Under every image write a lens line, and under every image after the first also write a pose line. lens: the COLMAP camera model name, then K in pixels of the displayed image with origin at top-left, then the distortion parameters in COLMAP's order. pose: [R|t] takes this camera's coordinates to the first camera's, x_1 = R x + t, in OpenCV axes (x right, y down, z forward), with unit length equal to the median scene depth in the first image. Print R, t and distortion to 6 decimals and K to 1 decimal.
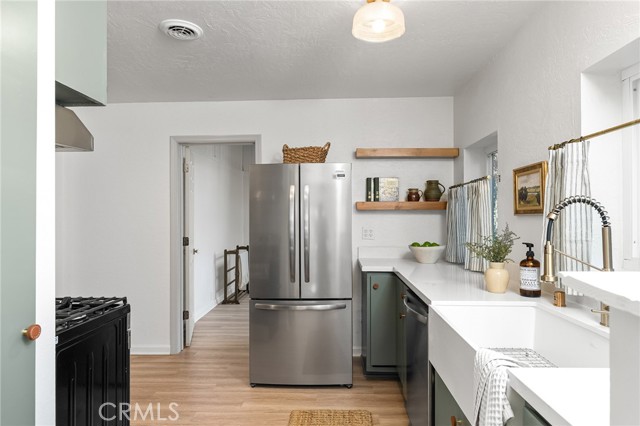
lens RADIAL K [[404.8, 0, 320.5], [0, 404.8, 218.0], [0, 0, 1]] dist [0.002024, 0.000978]
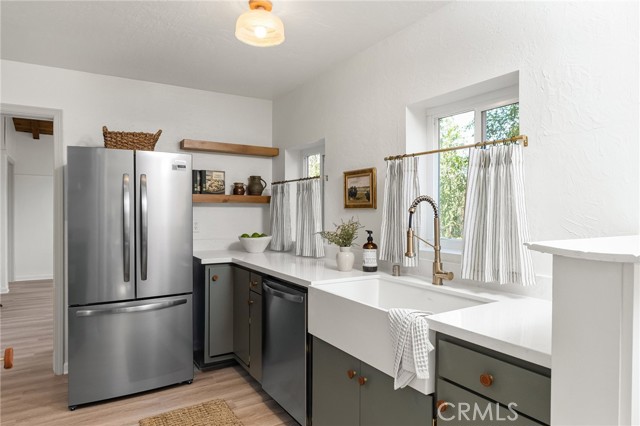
lens RADIAL K [[405.7, 0, 320.0], [0, 405.7, 213.0], [0, 0, 1]] dist [0.002215, 0.001893]
pose [[0.826128, 0.000431, 0.563483, -0.221979], [-0.003586, 0.999983, 0.004494, 0.000501], [-0.563471, -0.005733, 0.826116, 0.011184]]
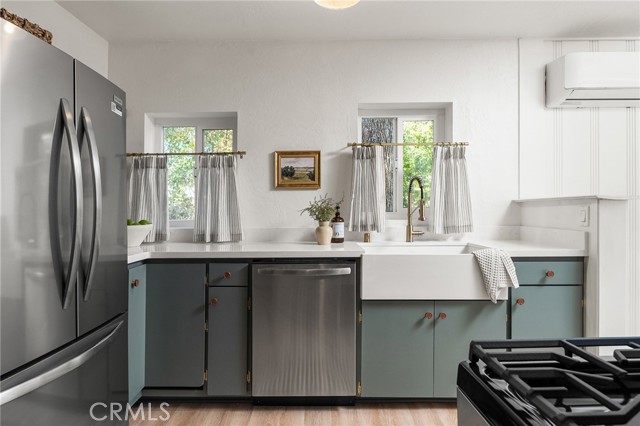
lens RADIAL K [[354.4, 0, 320.0], [0, 354.4, 213.0], [0, 0, 1]] dist [-0.001994, -0.000146]
pose [[-0.055337, -0.005846, 0.998451, -0.476668], [0.011036, 0.999918, 0.006466, 0.049788], [-0.998407, 0.011376, -0.055268, 0.724998]]
